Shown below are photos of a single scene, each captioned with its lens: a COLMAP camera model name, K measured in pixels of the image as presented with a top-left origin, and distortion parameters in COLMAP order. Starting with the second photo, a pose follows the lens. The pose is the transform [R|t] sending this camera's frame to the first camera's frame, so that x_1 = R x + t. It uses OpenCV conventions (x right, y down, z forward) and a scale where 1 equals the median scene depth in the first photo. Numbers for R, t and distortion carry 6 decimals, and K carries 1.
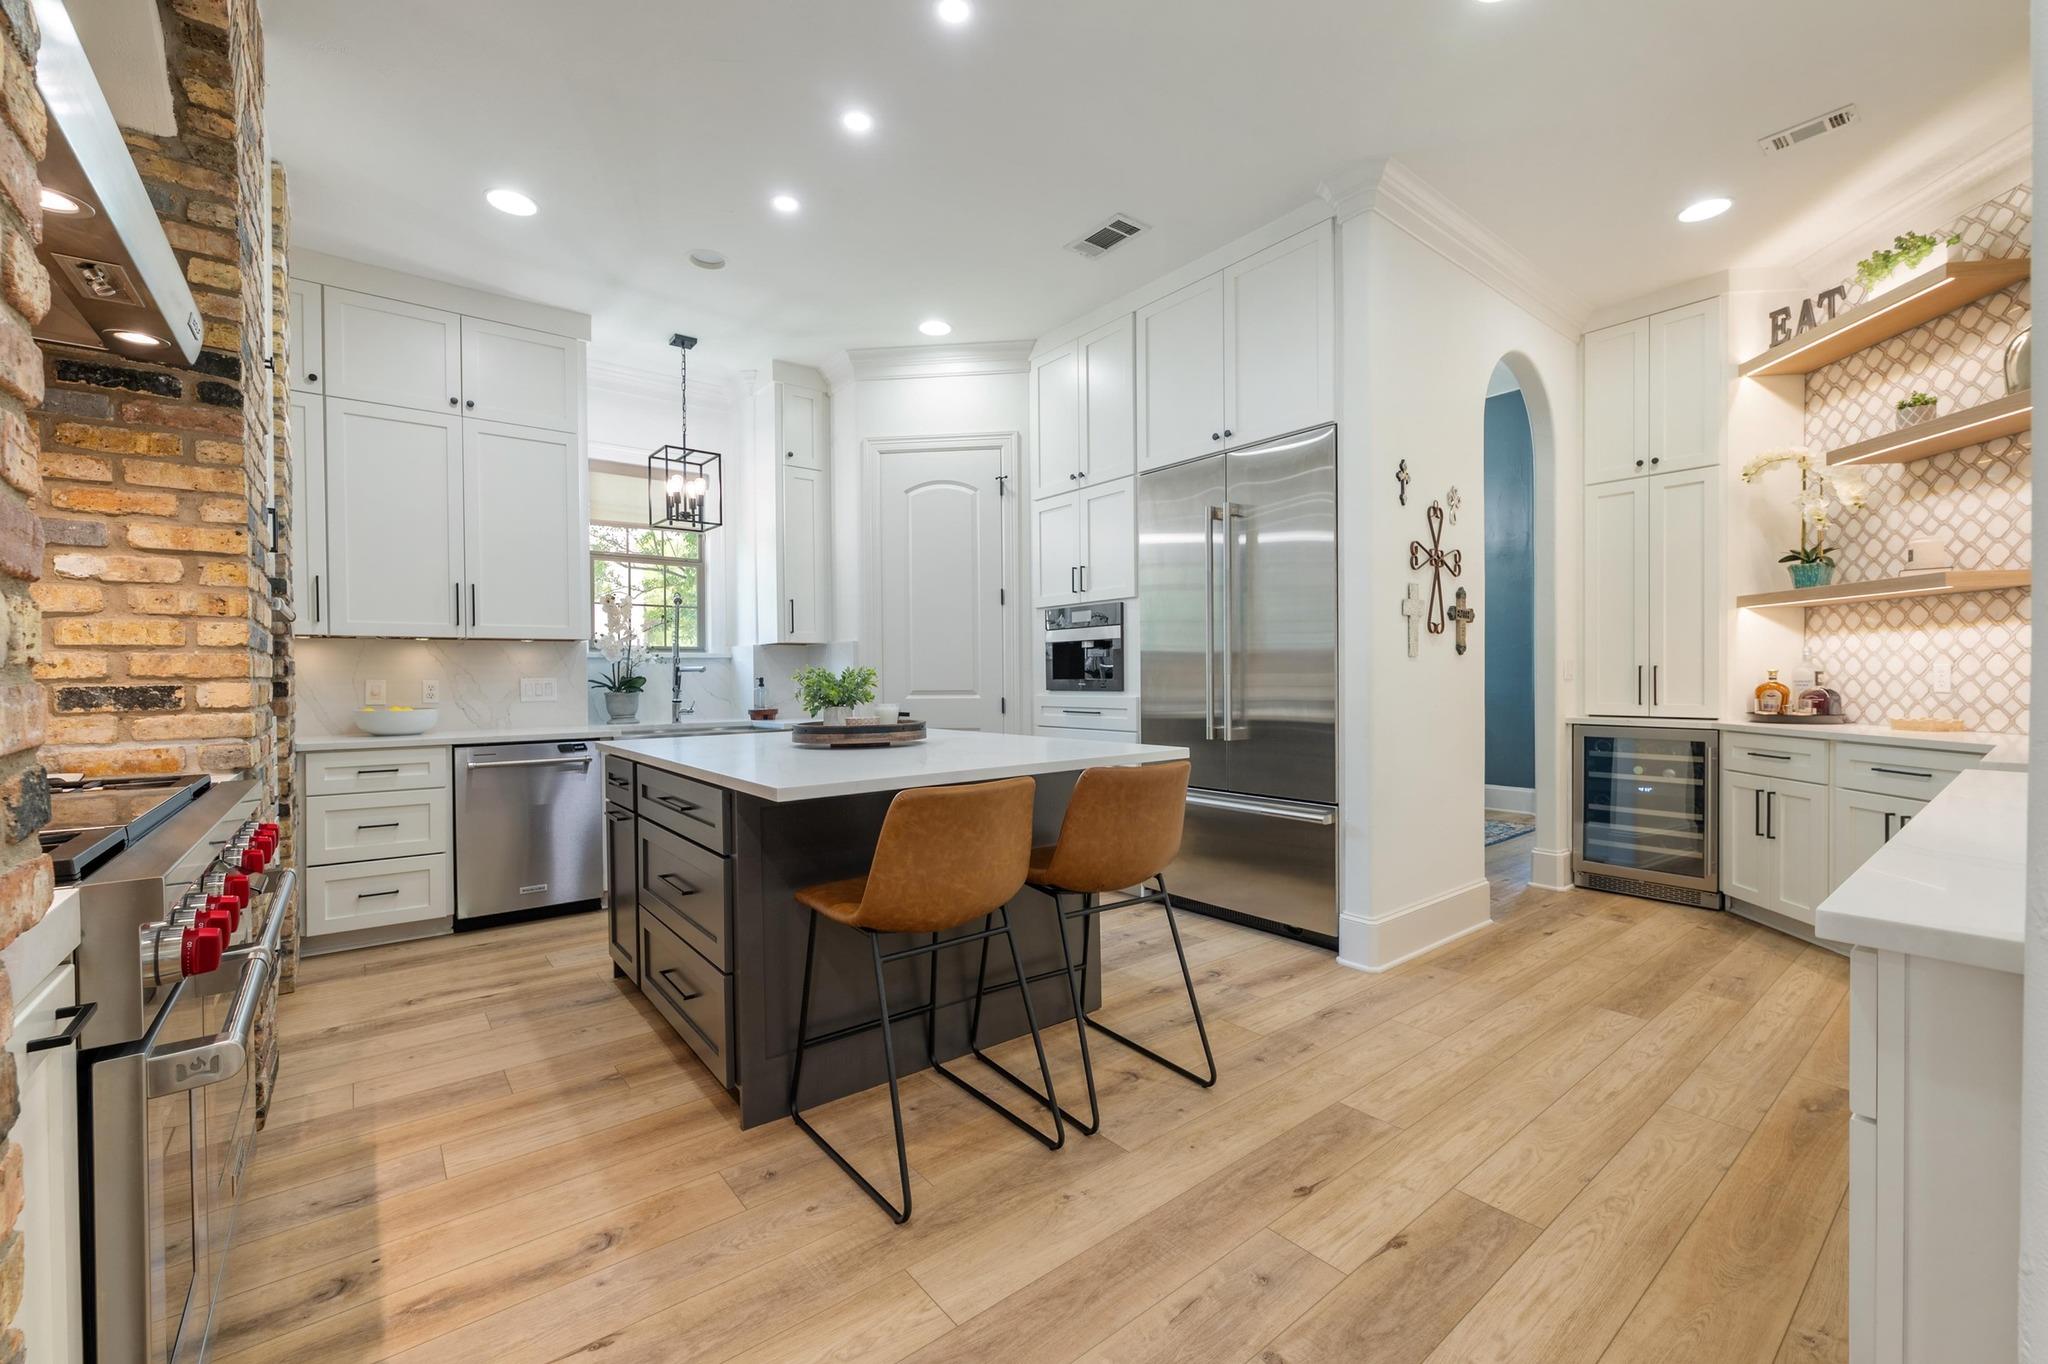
lens RADIAL K [[837.2, 0, 1029.0], [0, 837.2, 681.8], [0, 0, 1]] dist [-0.002209, -0.000294]
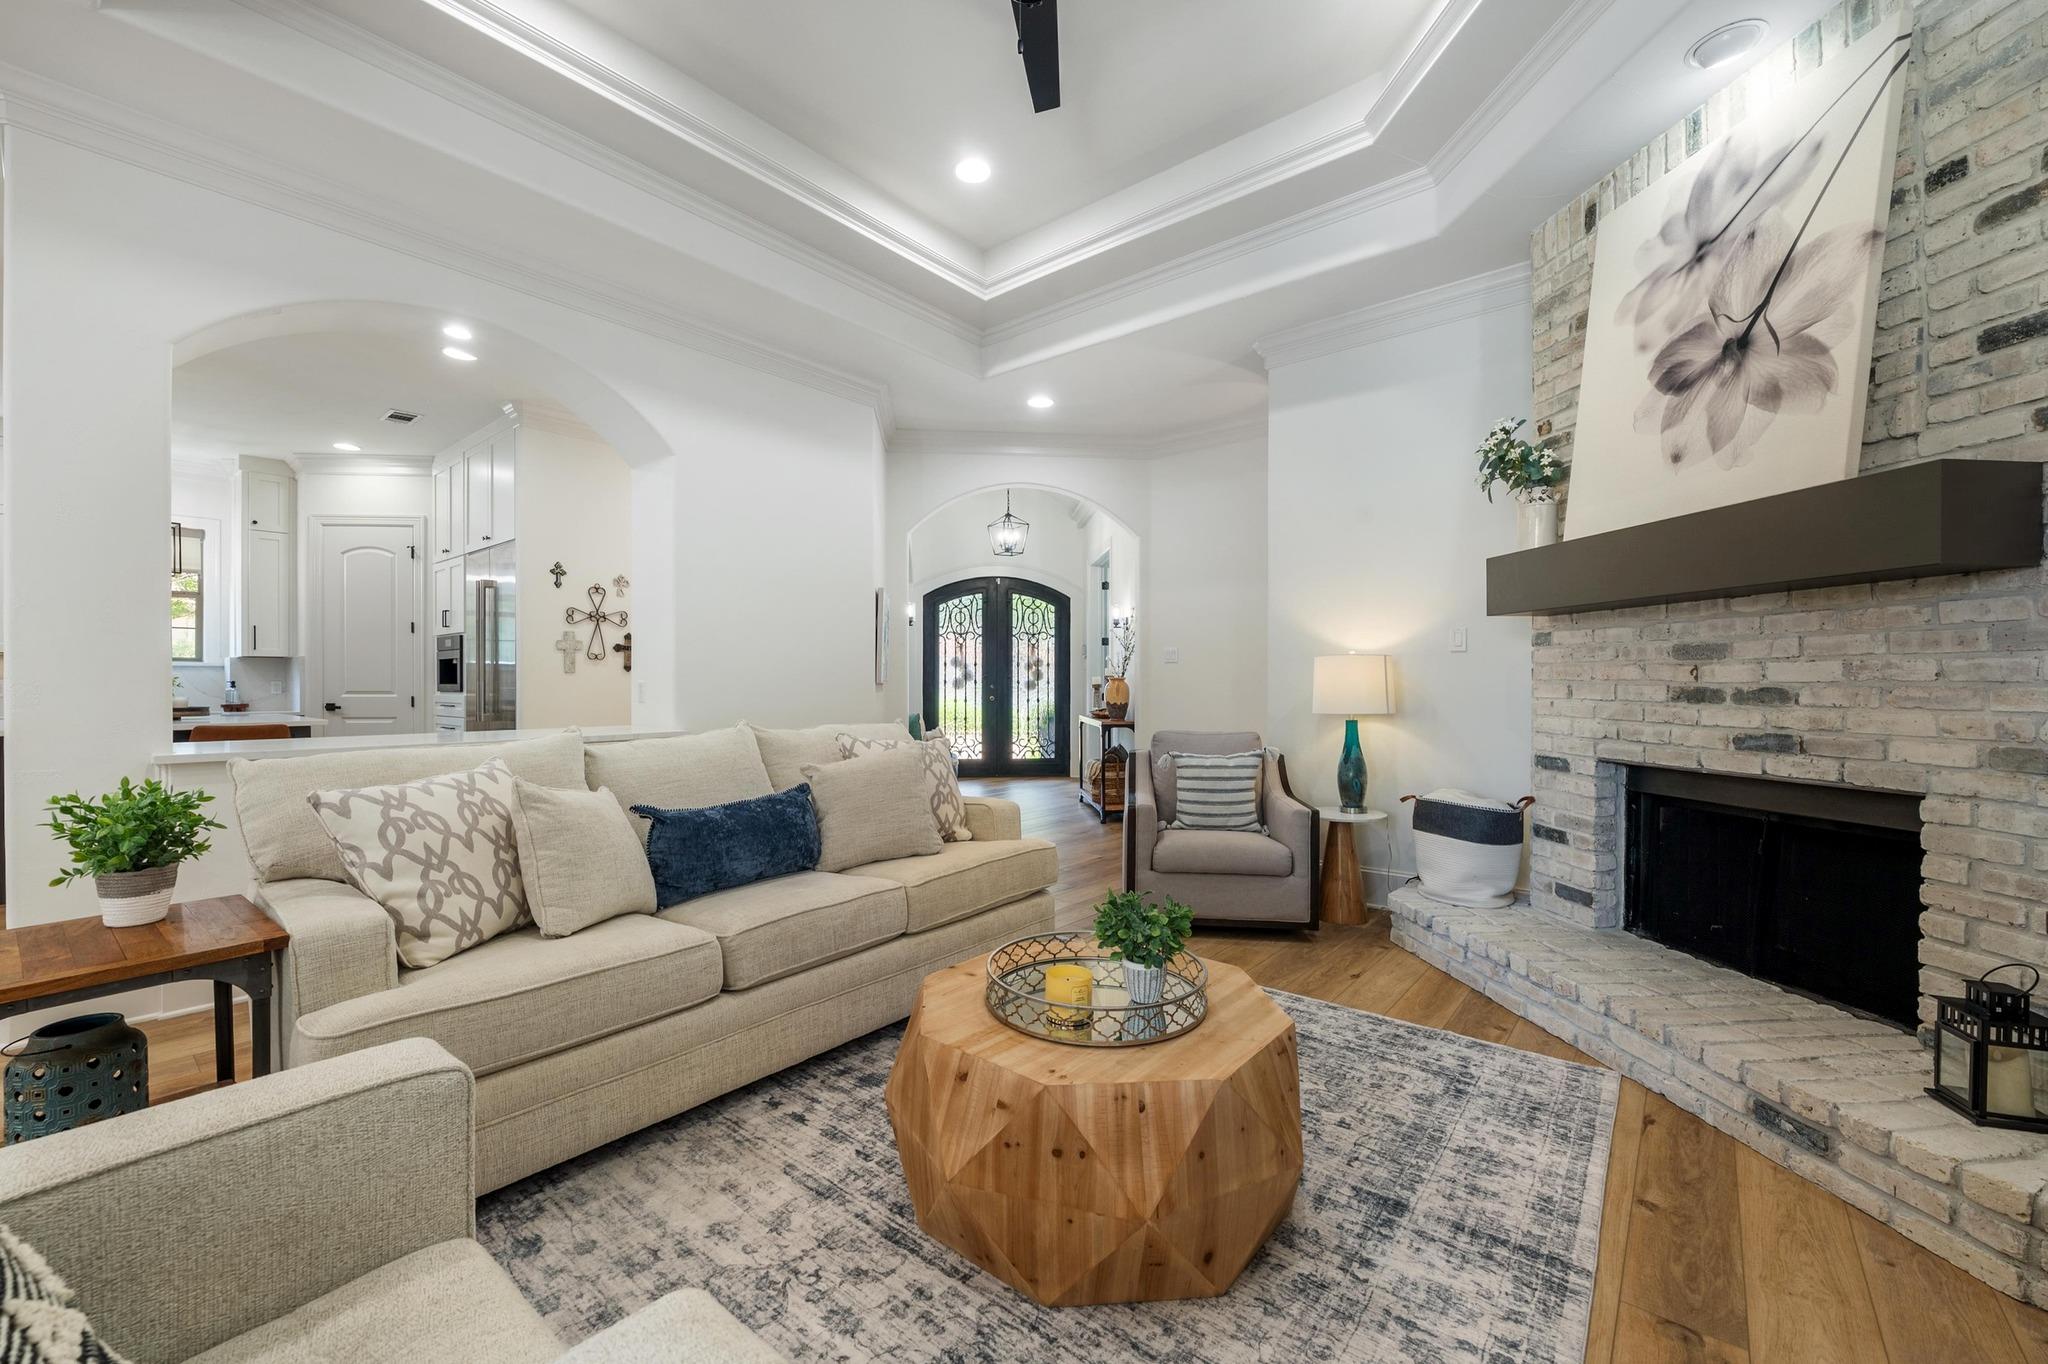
lens RADIAL K [[812.5, 0, 1020.7], [0, 812.5, 683.6], [0, 0, 1]] dist [-0.004956, 0.000490]
pose [[0.983718, 0.010077, 0.179437, 1.324055], [-0.009581, 0.999948, -0.003631, -0.014695], [-0.179464, 0.001852, 0.983763, -1.024551]]
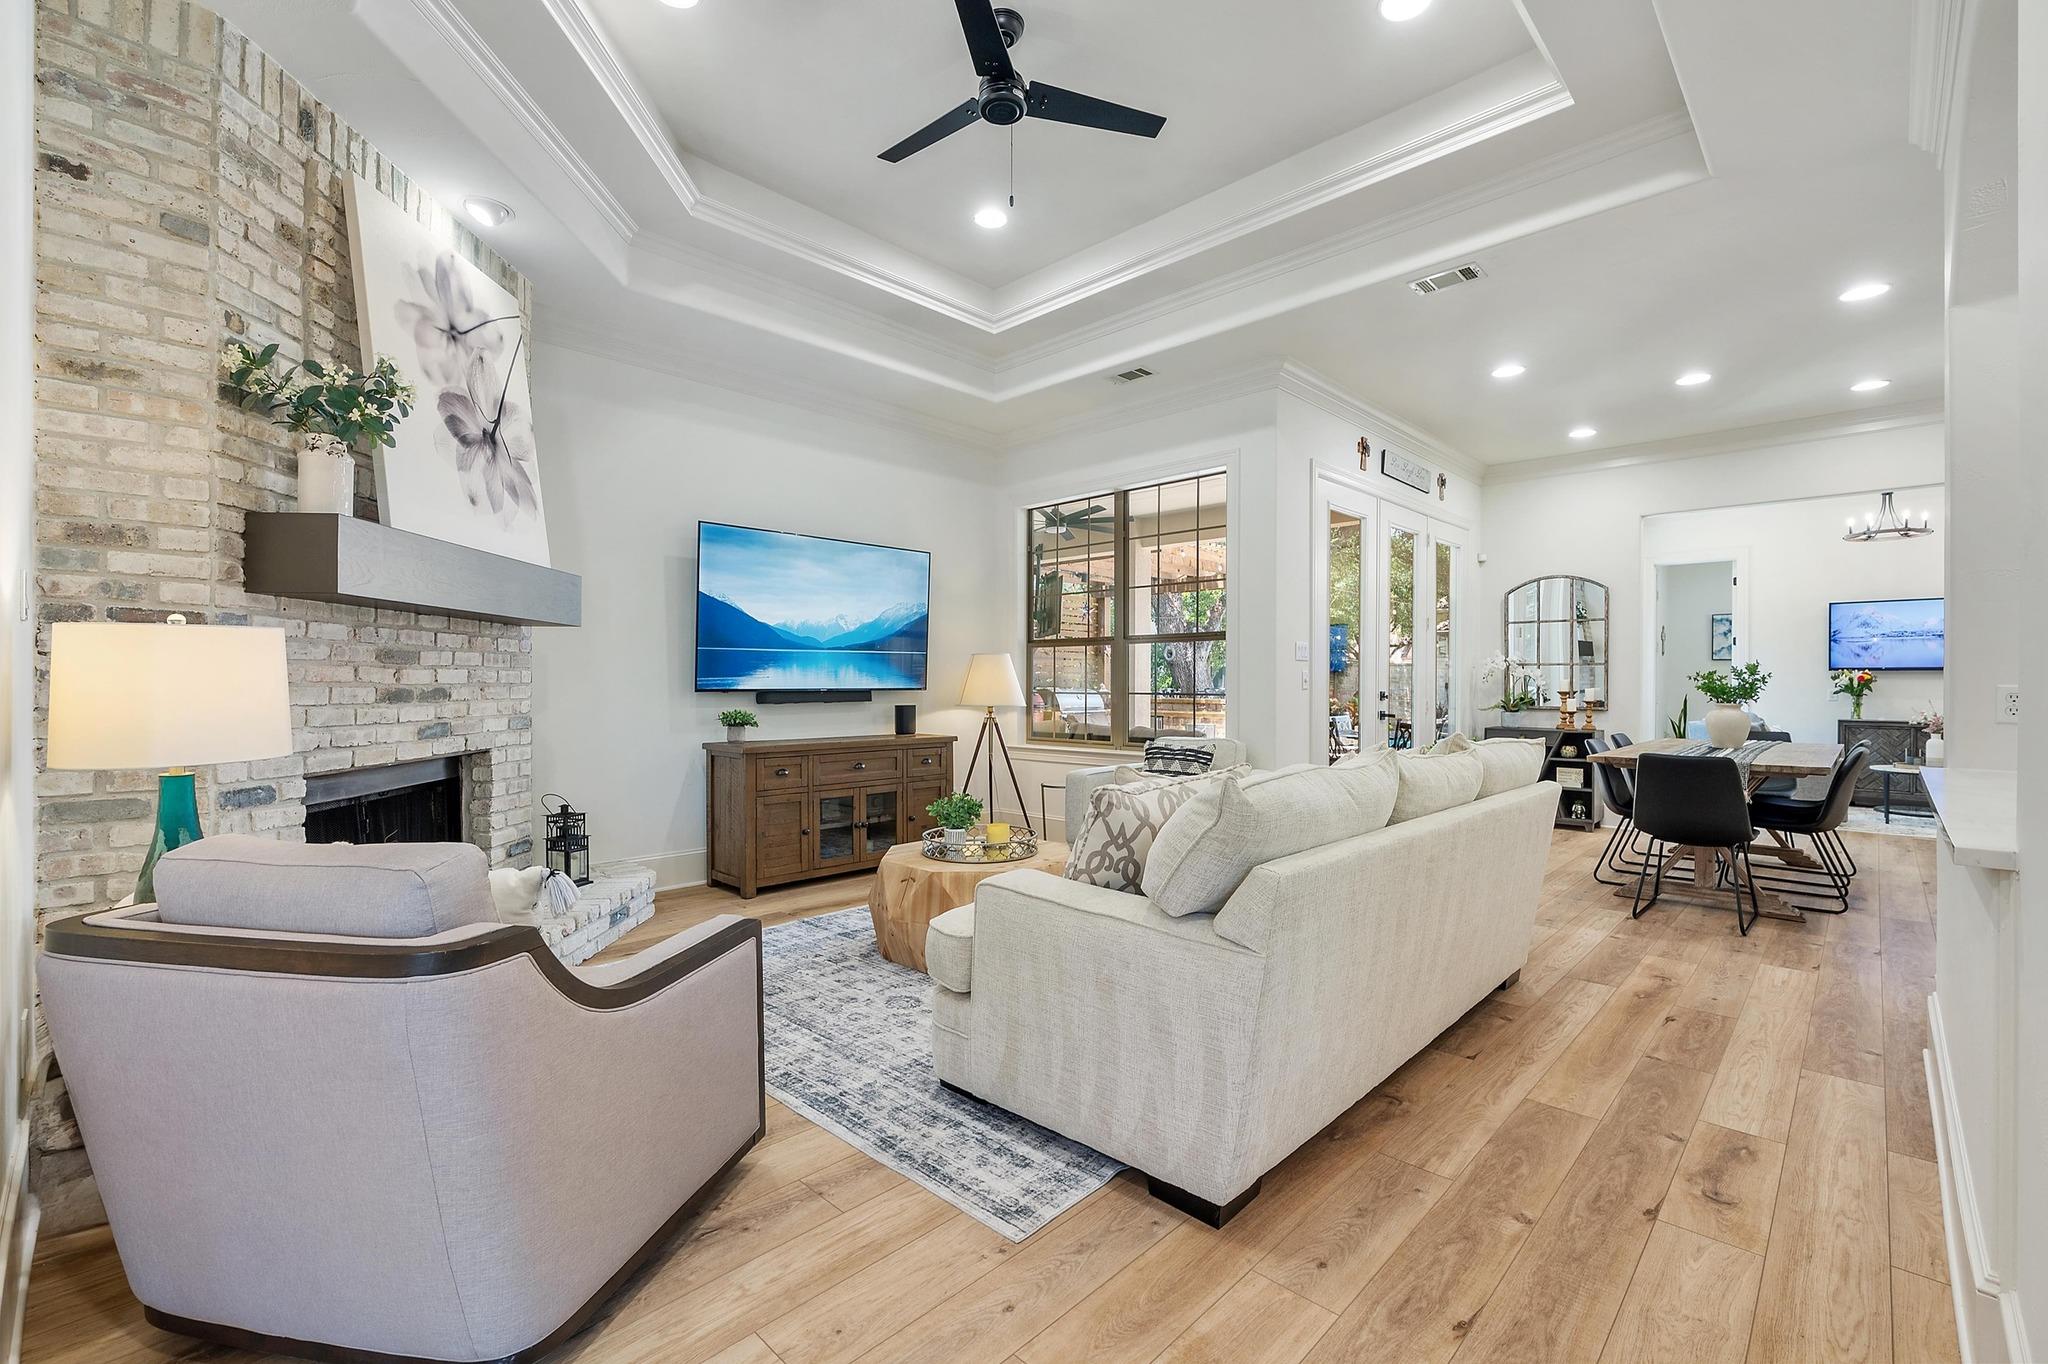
lens RADIAL K [[882.0, 0, 1024.0], [0, 882.0, 682.0], [0, 0, 1]] dist [-0.001142, -0.000165]
pose [[-0.992637, 0.007564, -0.120891, 1.601550], [0.007030, 0.999964, 0.004844, -0.030166], [0.120923, 0.003958, -0.992654, 0.995814]]
